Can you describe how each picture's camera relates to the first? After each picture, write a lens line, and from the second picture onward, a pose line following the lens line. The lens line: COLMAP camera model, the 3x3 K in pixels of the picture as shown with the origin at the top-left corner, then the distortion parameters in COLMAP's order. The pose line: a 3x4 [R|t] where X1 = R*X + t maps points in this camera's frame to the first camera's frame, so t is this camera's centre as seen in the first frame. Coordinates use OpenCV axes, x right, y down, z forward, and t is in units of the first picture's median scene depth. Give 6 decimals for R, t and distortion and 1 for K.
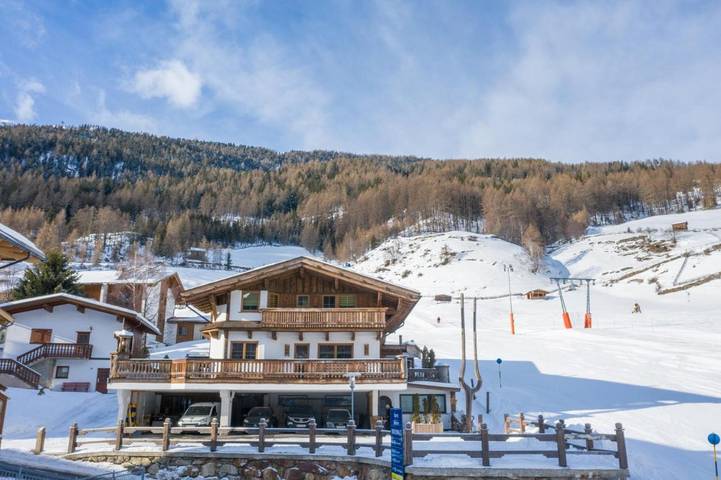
lens RADIAL K [[656.1, 0, 379.3], [0, 656.1, 239.3], [0, 0, 1]] dist [-0.009551, 0.001032]
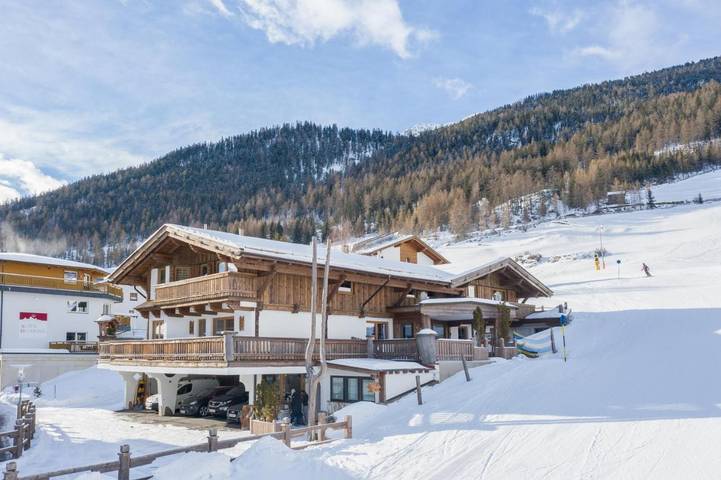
lens RADIAL K [[622.1, 0, 360.5], [0, 622.1, 240.0], [0, 0, 1]] dist [-0.026705, 0.002370]
pose [[0.611606, -0.141745, -0.778361, 0.202358], [0.198232, 0.979893, -0.022683, 0.033737], [0.765925, -0.140423, 0.627407, 0.190727]]
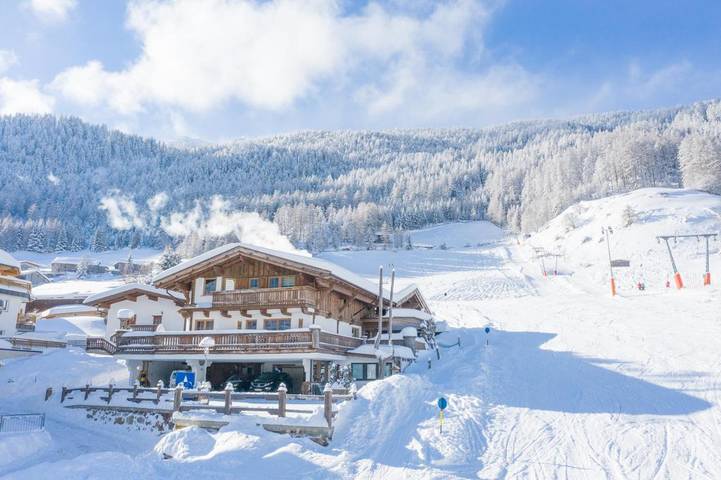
lens RADIAL K [[656.1, 0, 379.3], [0, 656.1, 239.3], [0, 0, 1]] dist [-0.009551, 0.001032]
pose [[0.916781, -0.080403, -0.391213, 0.163809], [0.095641, 0.995223, 0.019589, 0.004497], [0.387769, -0.055375, 0.920092, 0.006828]]
